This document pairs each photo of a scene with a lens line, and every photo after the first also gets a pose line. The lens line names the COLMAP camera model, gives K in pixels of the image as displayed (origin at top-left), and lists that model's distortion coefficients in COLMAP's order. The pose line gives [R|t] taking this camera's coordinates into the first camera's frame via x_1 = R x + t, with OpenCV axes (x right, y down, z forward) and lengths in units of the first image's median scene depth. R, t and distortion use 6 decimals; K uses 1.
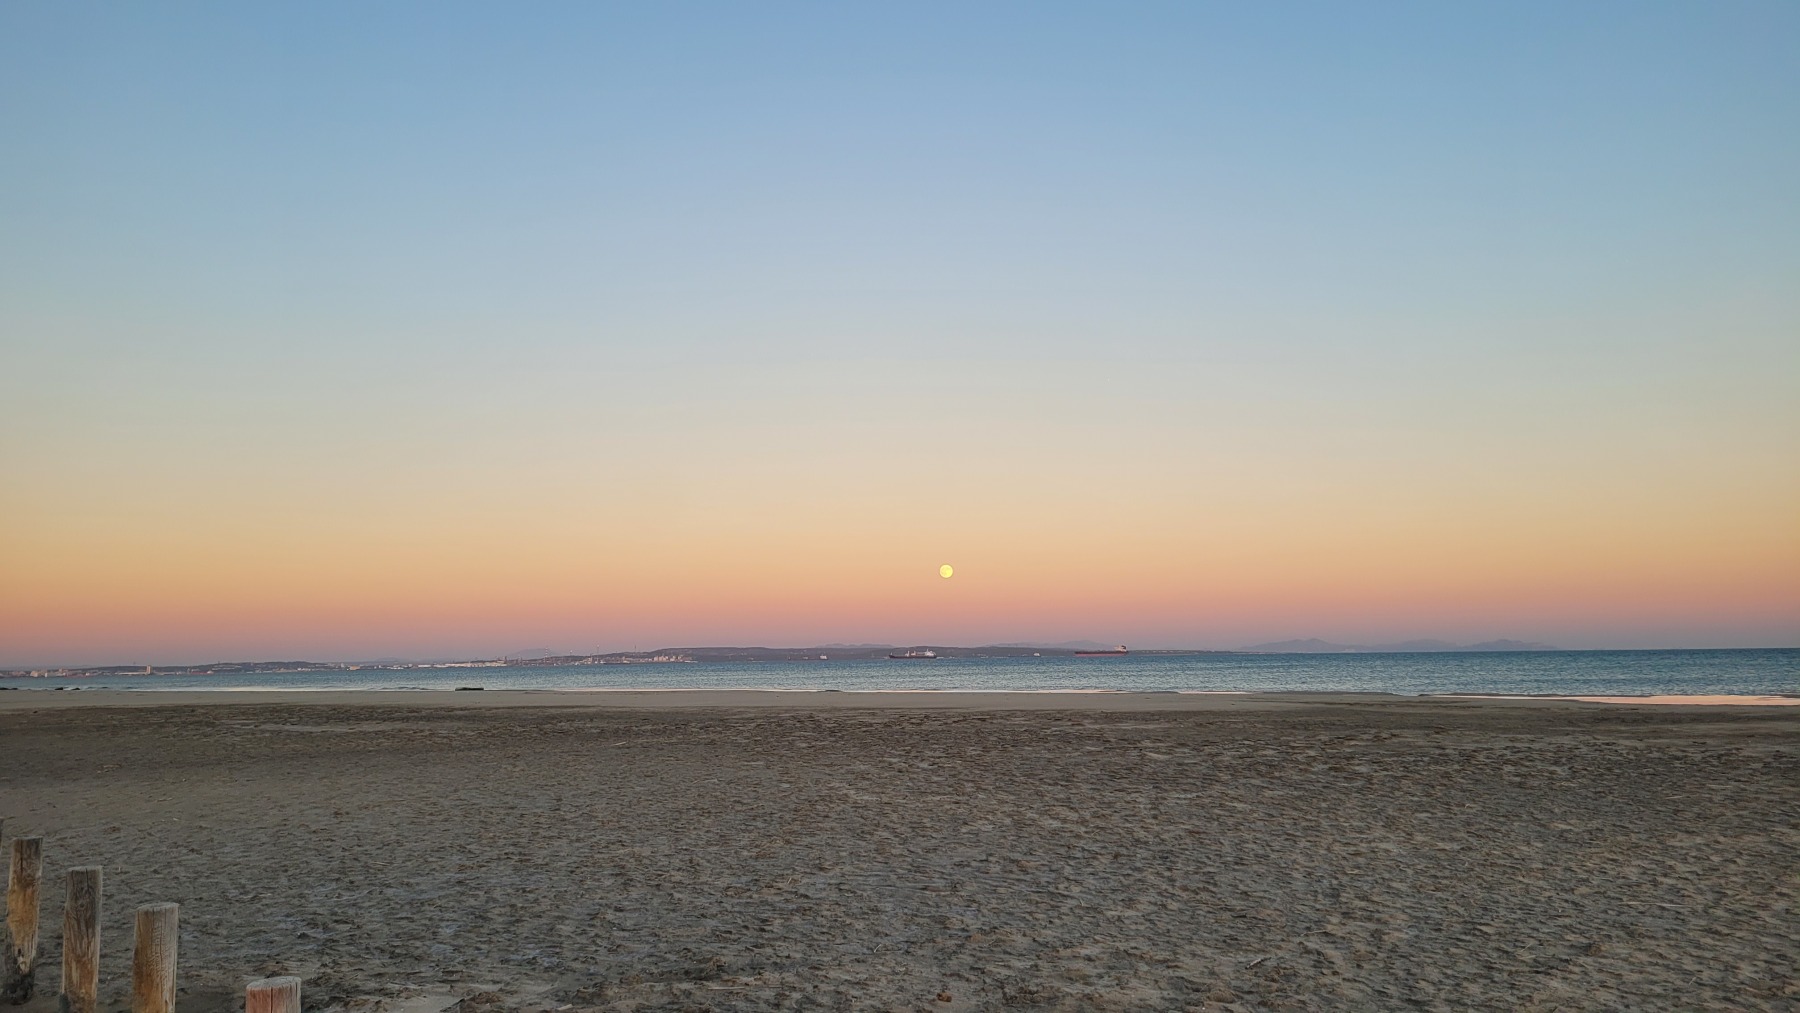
lens RADIAL K [[1384.0, 0, 917.9], [0, 1384.0, 490.1], [0, 0, 1]] dist [0.071872, -0.064816]
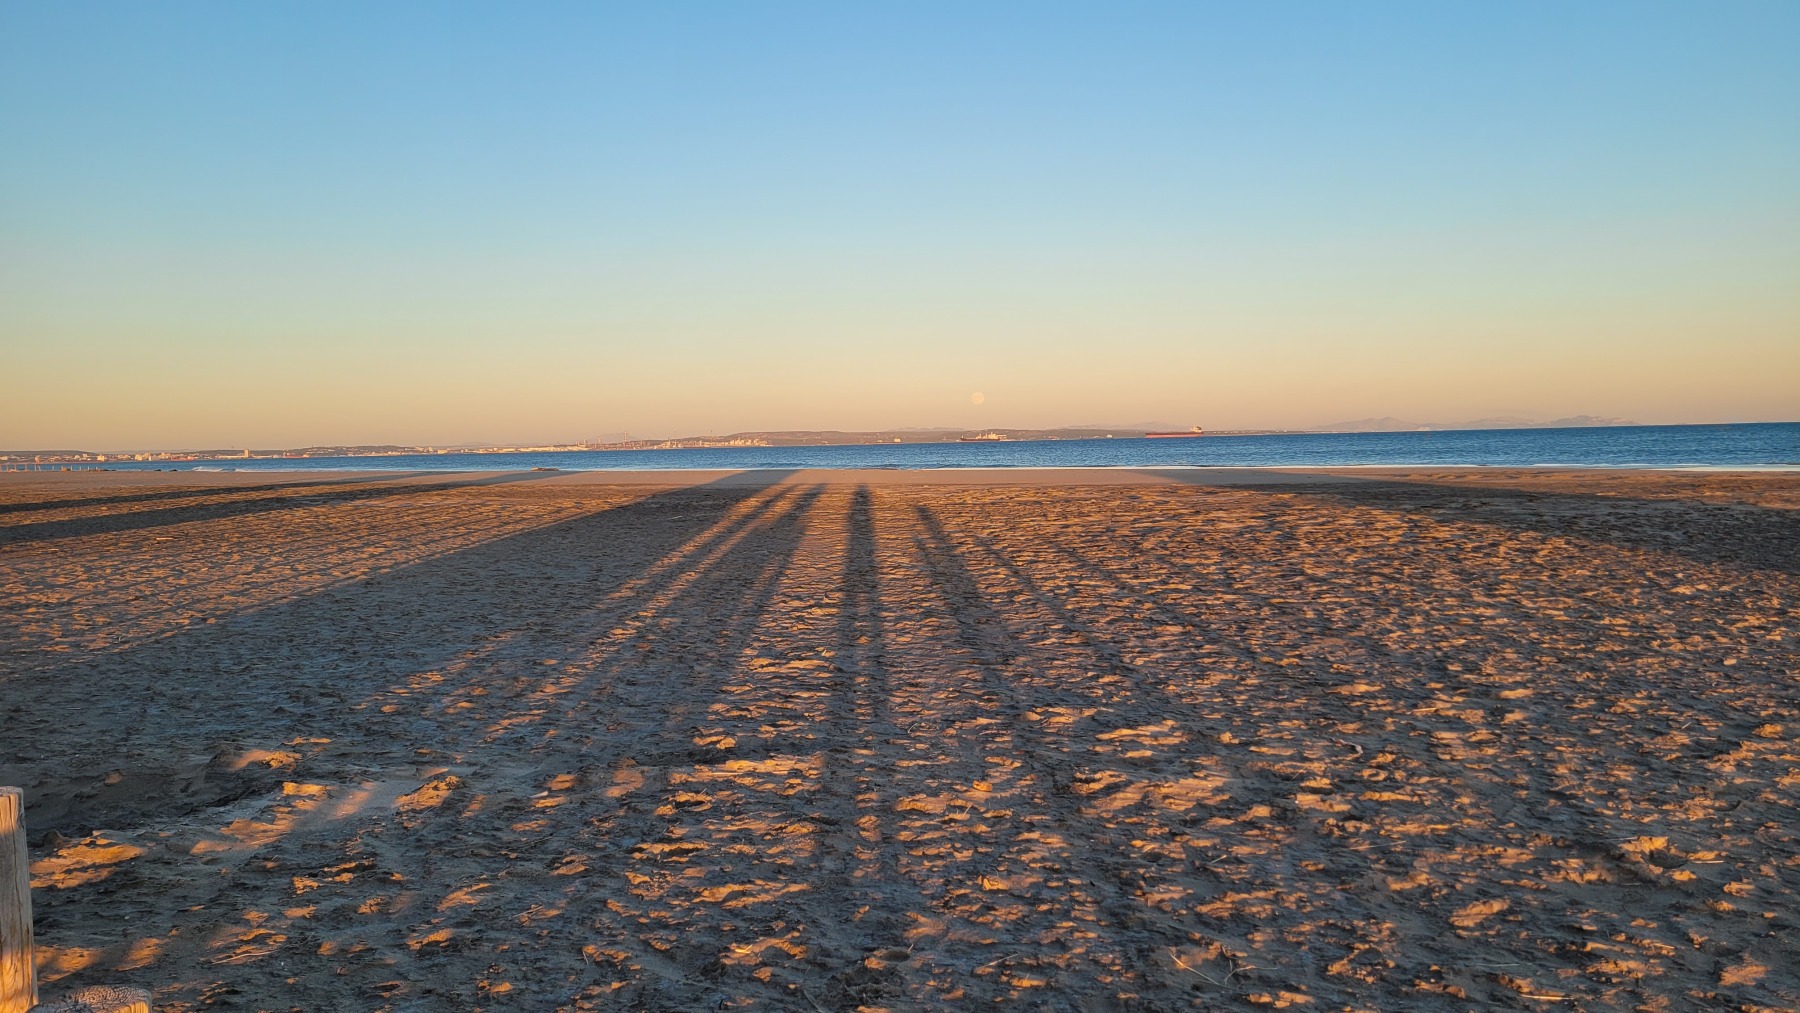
lens RADIAL K [[1384.0, 0, 908.7], [0, 1384.0, 506.5], [0, 0, 1]] dist [0.071872, -0.064816]
pose [[0.998307, -0.006671, -0.057788, 0.016506], [0.016295, 0.985701, 0.167717, 0.038187], [0.055843, -0.168374, 0.984140, 0.138507]]
